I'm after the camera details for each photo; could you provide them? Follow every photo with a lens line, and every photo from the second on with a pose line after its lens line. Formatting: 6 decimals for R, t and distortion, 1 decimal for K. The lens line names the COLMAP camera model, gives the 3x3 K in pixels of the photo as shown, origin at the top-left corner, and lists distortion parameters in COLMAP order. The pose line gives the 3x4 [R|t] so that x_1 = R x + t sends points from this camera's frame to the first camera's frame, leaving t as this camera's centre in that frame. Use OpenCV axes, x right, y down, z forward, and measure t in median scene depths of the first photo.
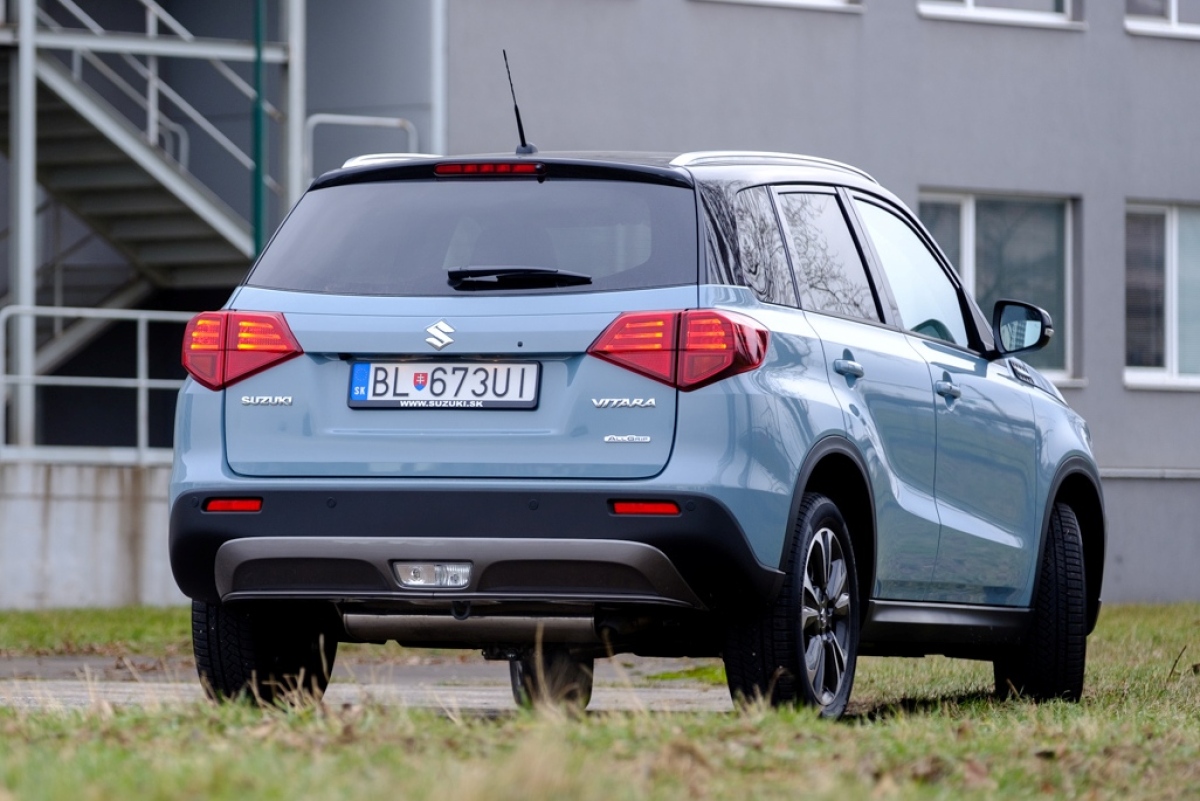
lens RADIAL K [[5512.7, 0, 593.7], [0, 5512.7, 403.5], [0, 0, 1]] dist [0.181409, 0.000000]
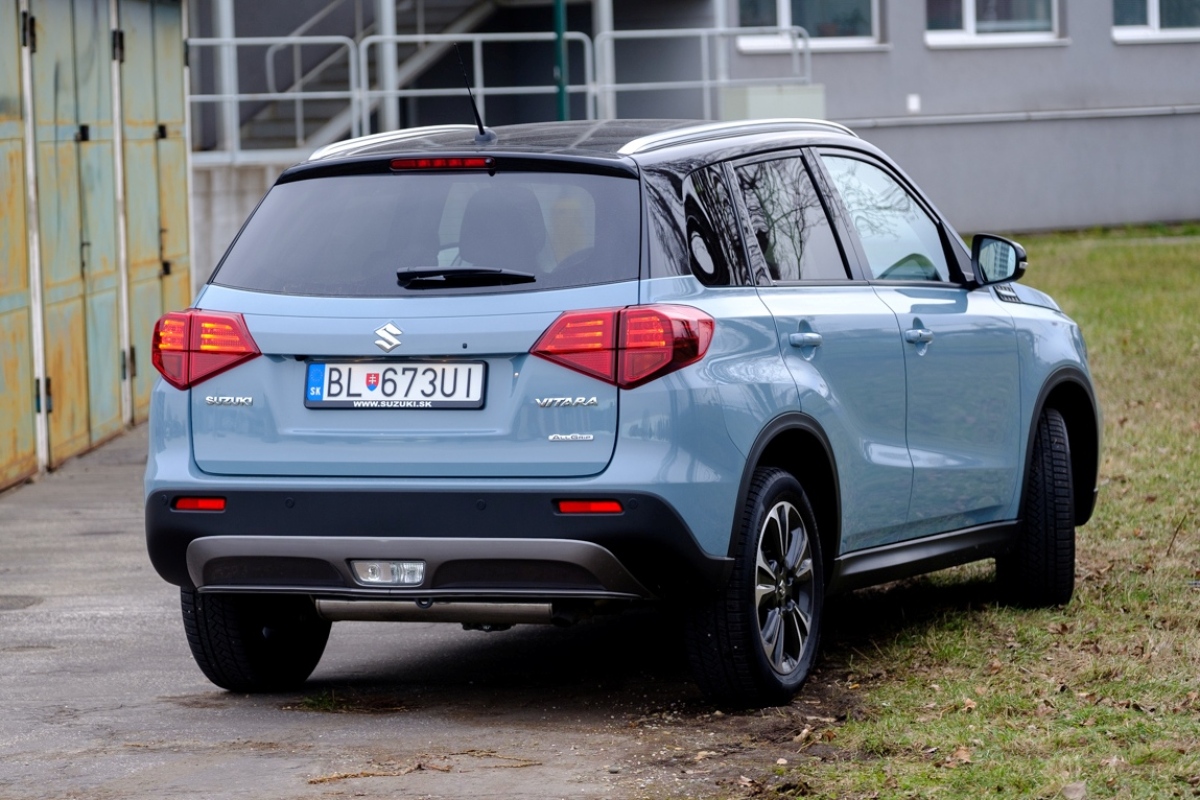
lens RADIAL K [[4205.8, 0, 606.5], [0, 4205.8, 388.5], [0, 0, 1]] dist [0.217786, 0.000000]
pose [[0.997453, -0.029544, -0.064916, 0.061992], [0.034465, 0.996509, 0.076036, -0.060126], [0.062443, -0.078080, 0.994990, 0.224330]]
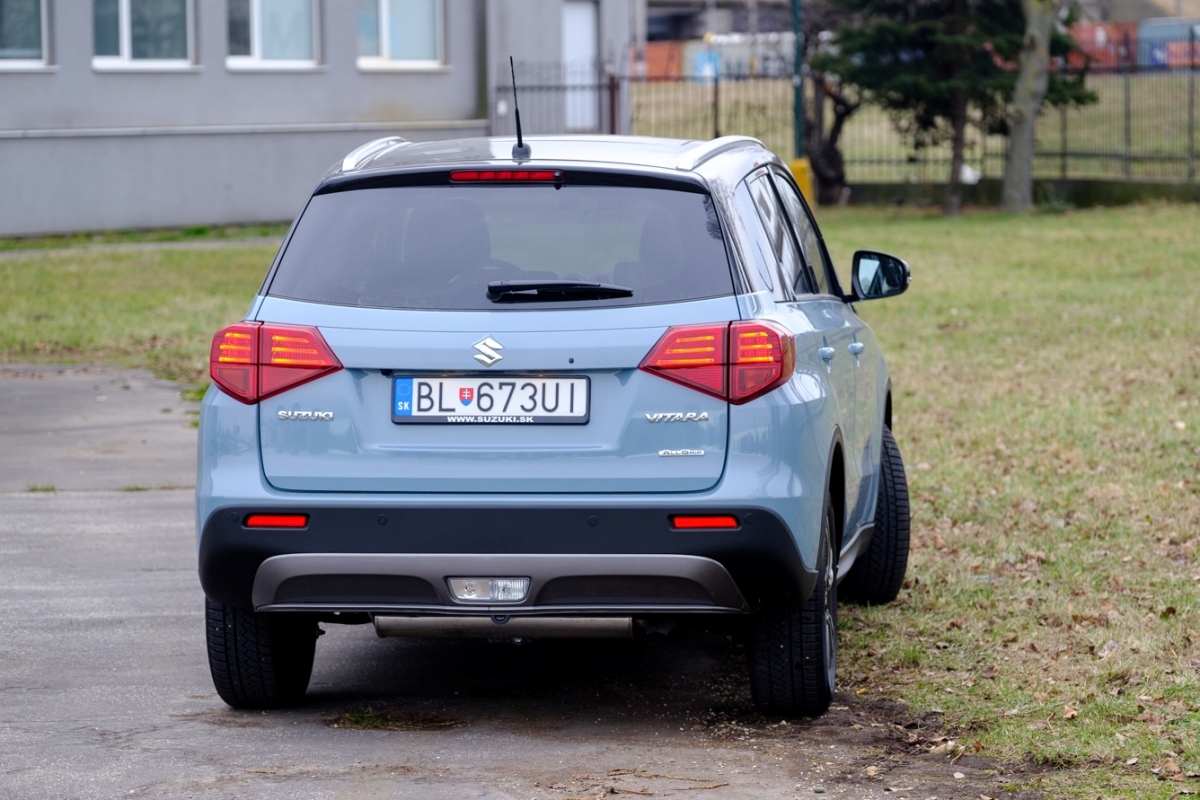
lens RADIAL K [[3686.5, 0, 602.8], [0, 3686.5, 401.7], [0, 0, 1]] dist [0.077570, 0.000000]
pose [[0.979505, -0.029952, 0.199179, -0.140260], [0.012223, 0.995898, 0.089652, -0.062747], [-0.201047, -0.085380, 0.975854, 0.333791]]
